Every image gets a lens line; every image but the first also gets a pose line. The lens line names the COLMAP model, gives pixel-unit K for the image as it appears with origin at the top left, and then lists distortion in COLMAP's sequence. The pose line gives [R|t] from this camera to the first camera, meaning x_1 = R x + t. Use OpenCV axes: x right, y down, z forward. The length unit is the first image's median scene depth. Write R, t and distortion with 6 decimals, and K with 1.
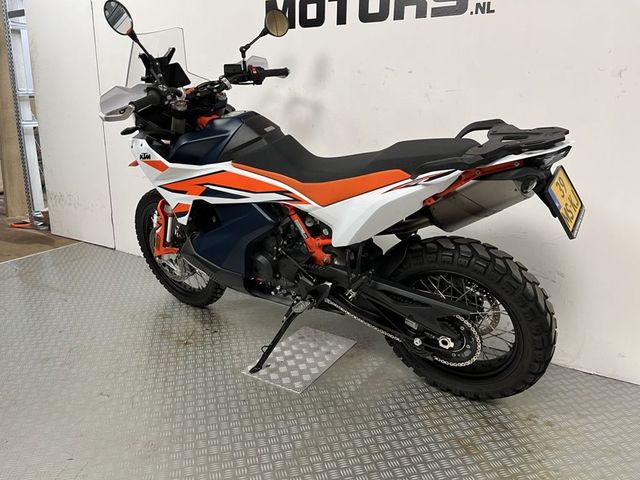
lens RADIAL K [[484.7, 0, 320.0], [0, 484.7, 240.0], [0, 0, 1]] dist [0.007656, -0.005351]
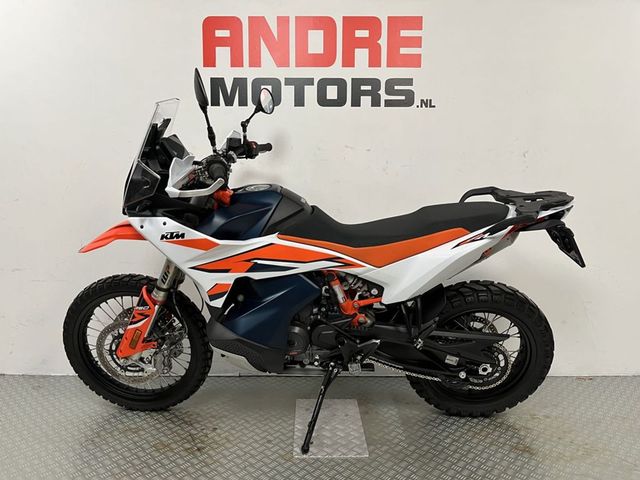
lens RADIAL K [[484.7, 0, 320.0], [0, 484.7, 240.0], [0, 0, 1]] dist [0.007656, -0.005351]
pose [[0.848131, -0.073087, 0.524722, -0.616698], [0.150620, 0.982832, -0.106558, -0.031657], [-0.507925, 0.169409, 0.844578, 0.129250]]
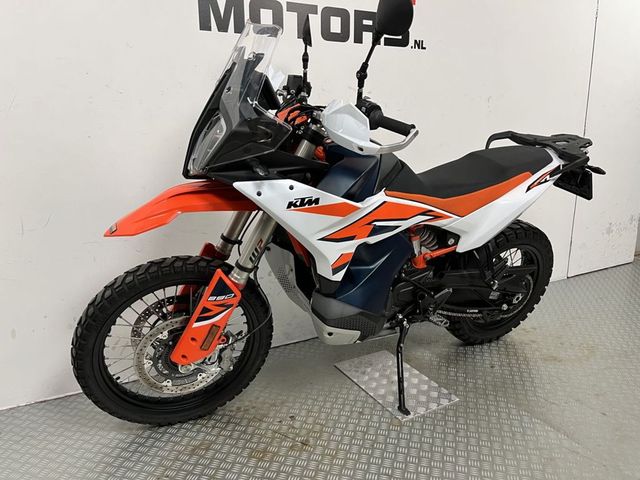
lens RADIAL K [[484.7, 0, 320.0], [0, 484.7, 240.0], [0, 0, 1]] dist [0.007656, -0.005351]
pose [[0.503303, -0.219958, 0.835646, -0.976399], [0.243517, 0.963969, 0.107066, -0.194706], [-0.829087, 0.149608, 0.538732, 0.633879]]
